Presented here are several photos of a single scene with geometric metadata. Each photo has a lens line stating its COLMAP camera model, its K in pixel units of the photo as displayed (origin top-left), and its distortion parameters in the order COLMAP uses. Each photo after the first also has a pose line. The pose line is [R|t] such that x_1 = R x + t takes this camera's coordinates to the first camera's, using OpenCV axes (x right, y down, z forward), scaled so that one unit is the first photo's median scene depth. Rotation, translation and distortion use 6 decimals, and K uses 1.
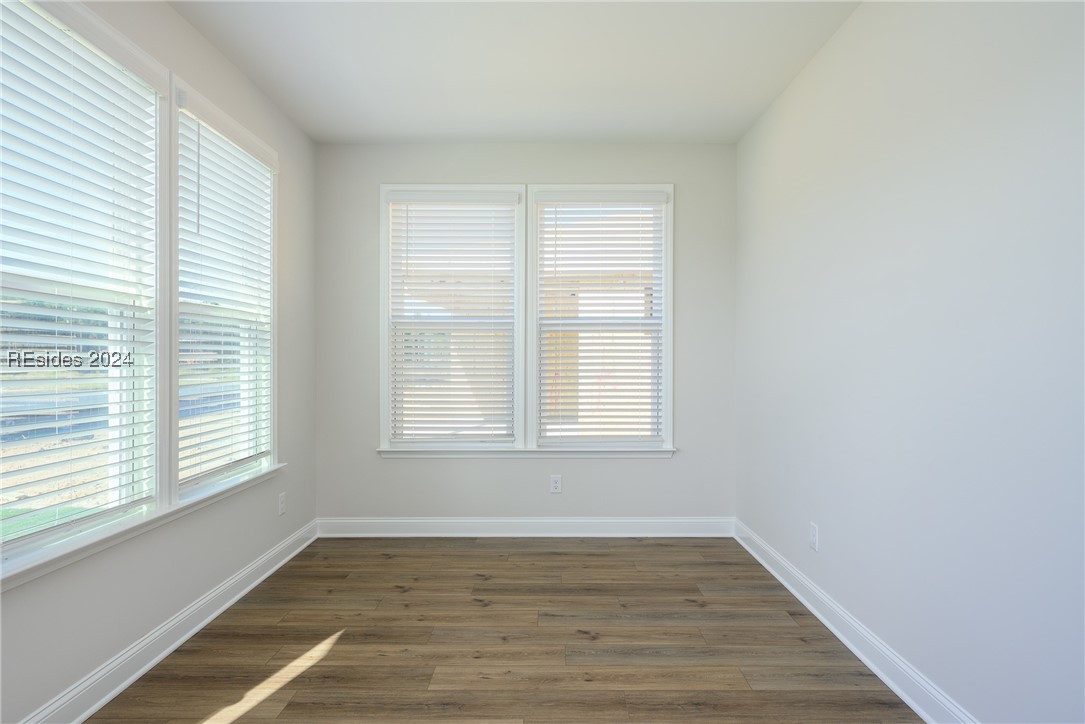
lens RADIAL K [[599.9, 0, 542.5], [0, 599.9, 362.0], [0, 0, 1]] dist [0.000588, -0.000536]
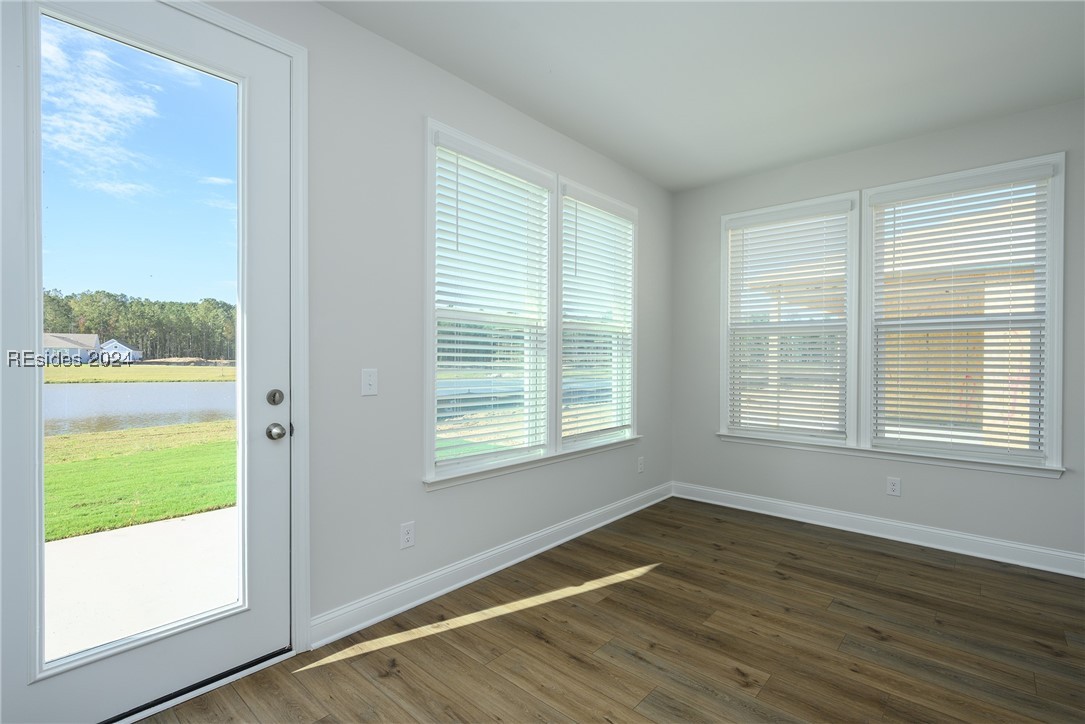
lens RADIAL K [[497.9, 0, 542.5], [0, 497.9, 362.0], [0, 0, 1]] dist [0.002637, -0.000139]
pose [[0.752955, 0.008433, -0.658018, 0.158690], [-0.008088, 0.999961, 0.003560, -0.000251], [0.658022, 0.002642, 0.752994, -0.001637]]
